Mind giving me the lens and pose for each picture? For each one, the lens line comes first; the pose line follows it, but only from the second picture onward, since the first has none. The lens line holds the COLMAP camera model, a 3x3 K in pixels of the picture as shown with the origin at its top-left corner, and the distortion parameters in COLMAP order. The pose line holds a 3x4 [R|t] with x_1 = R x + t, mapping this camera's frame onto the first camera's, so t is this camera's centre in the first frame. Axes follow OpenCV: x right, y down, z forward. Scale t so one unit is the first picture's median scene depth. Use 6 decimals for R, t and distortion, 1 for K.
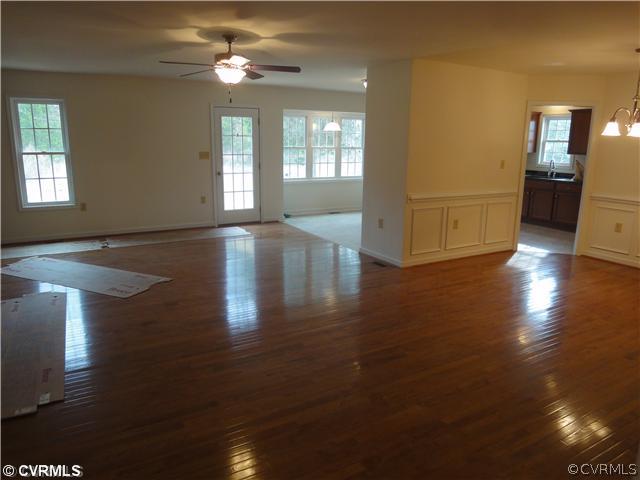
lens RADIAL K [[450.6, 0, 324.7], [0, 450.6, 240.2], [0, 0, 1]] dist [-0.046711, 0.001665]
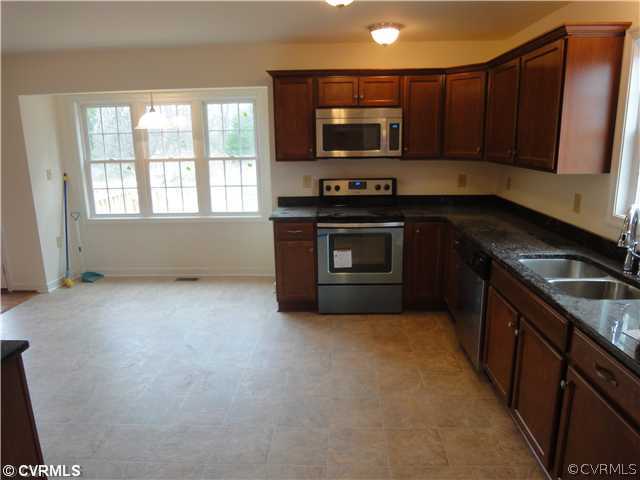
lens RADIAL K [[448.7, 0, 325.8], [0, 448.7, 242.9], [0, 0, 1]] dist [-0.065246, -0.000949]
pose [[0.843392, 0.093547, -0.529093, 0.581297], [-0.092081, 0.995323, 0.029199, -0.178046], [0.529350, 0.024093, 0.848061, 0.832484]]
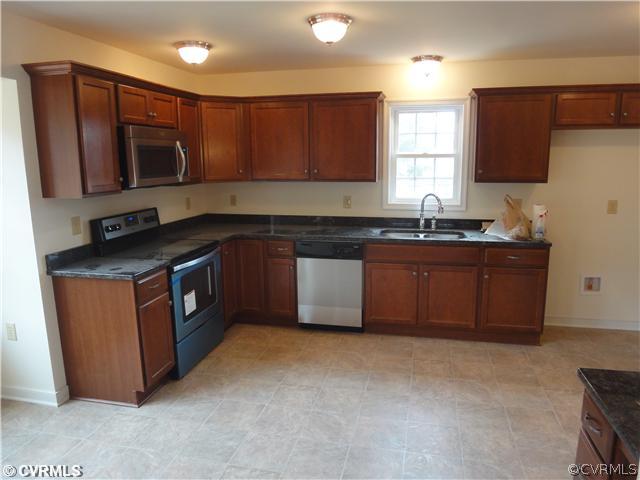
lens RADIAL K [[450.6, 0, 324.7], [0, 450.6, 240.2], [0, 0, 1]] dist [-0.046711, 0.001665]
pose [[0.684775, -0.153892, 0.712320, 0.094661], [0.178598, 0.983080, 0.040696, -0.201983], [-0.706530, 0.099352, 0.700674, 0.872880]]
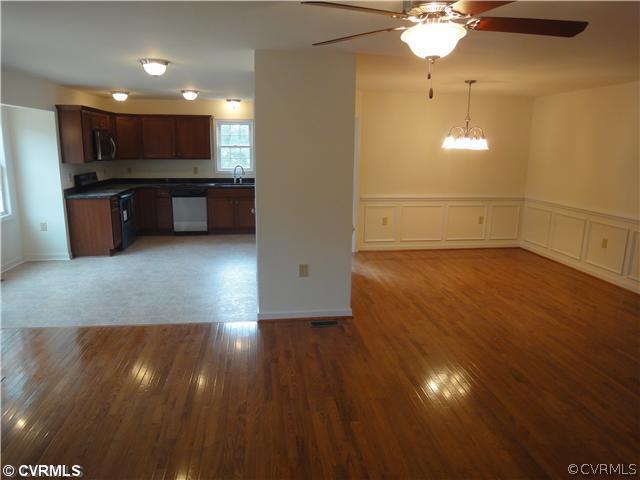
lens RADIAL K [[450.6, 0, 324.7], [0, 450.6, 240.2], [0, 0, 1]] dist [-0.046711, 0.001665]
pose [[0.375519, -0.201380, 0.904672, -0.402589], [0.195963, 0.971293, 0.134867, -0.138441], [-0.905861, 0.126637, 0.404202, 0.525199]]
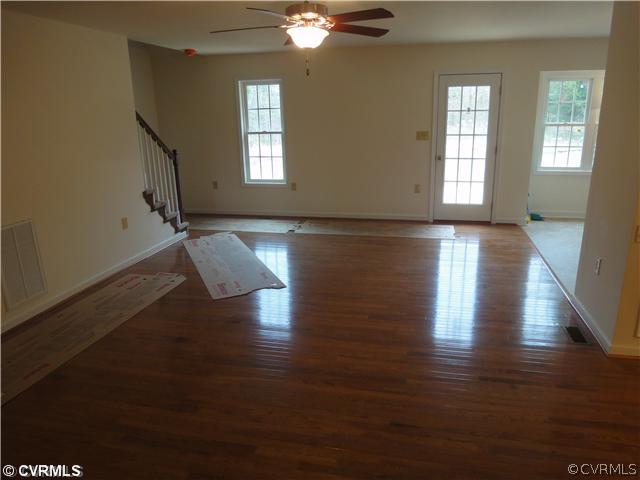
lens RADIAL K [[448.7, 0, 325.8], [0, 448.7, 242.9], [0, 0, 1]] dist [-0.065246, -0.000949]
pose [[0.726597, 0.167935, -0.666224, 0.187465], [-0.117941, 0.985761, 0.119852, -0.072912], [0.676865, -0.008509, 0.736058, 0.278300]]
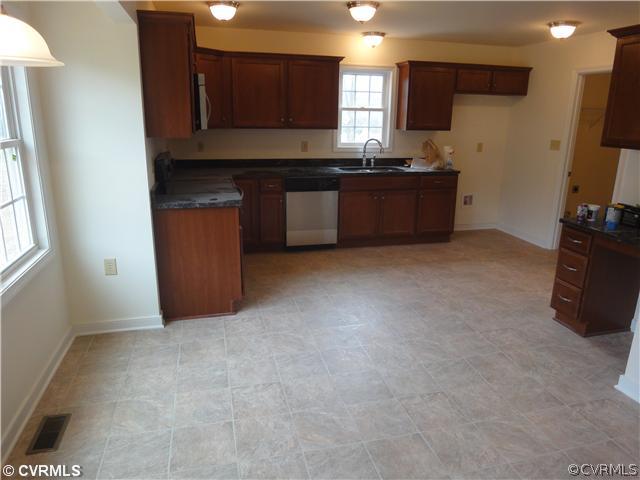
lens RADIAL K [[450.6, 0, 324.7], [0, 450.6, 240.2], [0, 0, 1]] dist [-0.046711, 0.001665]
pose [[0.272312, -0.271765, 0.923033, -0.158169], [0.197056, 0.954704, 0.222955, -0.234032], [-0.941815, 0.121176, 0.313530, 1.030486]]
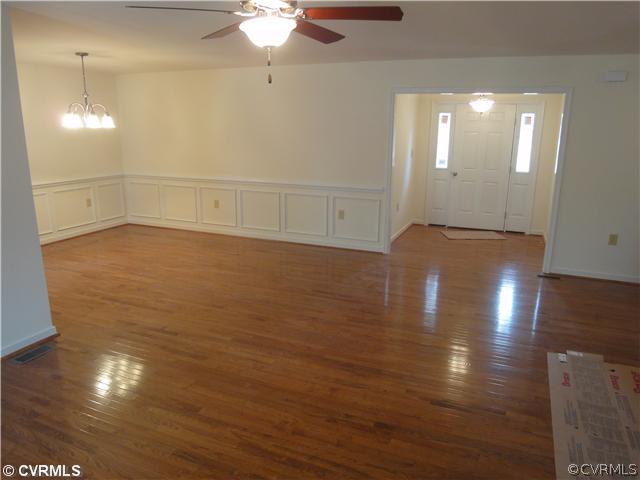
lens RADIAL K [[450.6, 0, 324.7], [0, 450.6, 240.2], [0, 0, 1]] dist [-0.046711, 0.001665]
pose [[-0.601848, -0.216519, 0.768699, -0.396963], [0.153485, 0.913242, 0.377402, -0.184247], [-0.783723, 0.345122, -0.516400, 0.729292]]
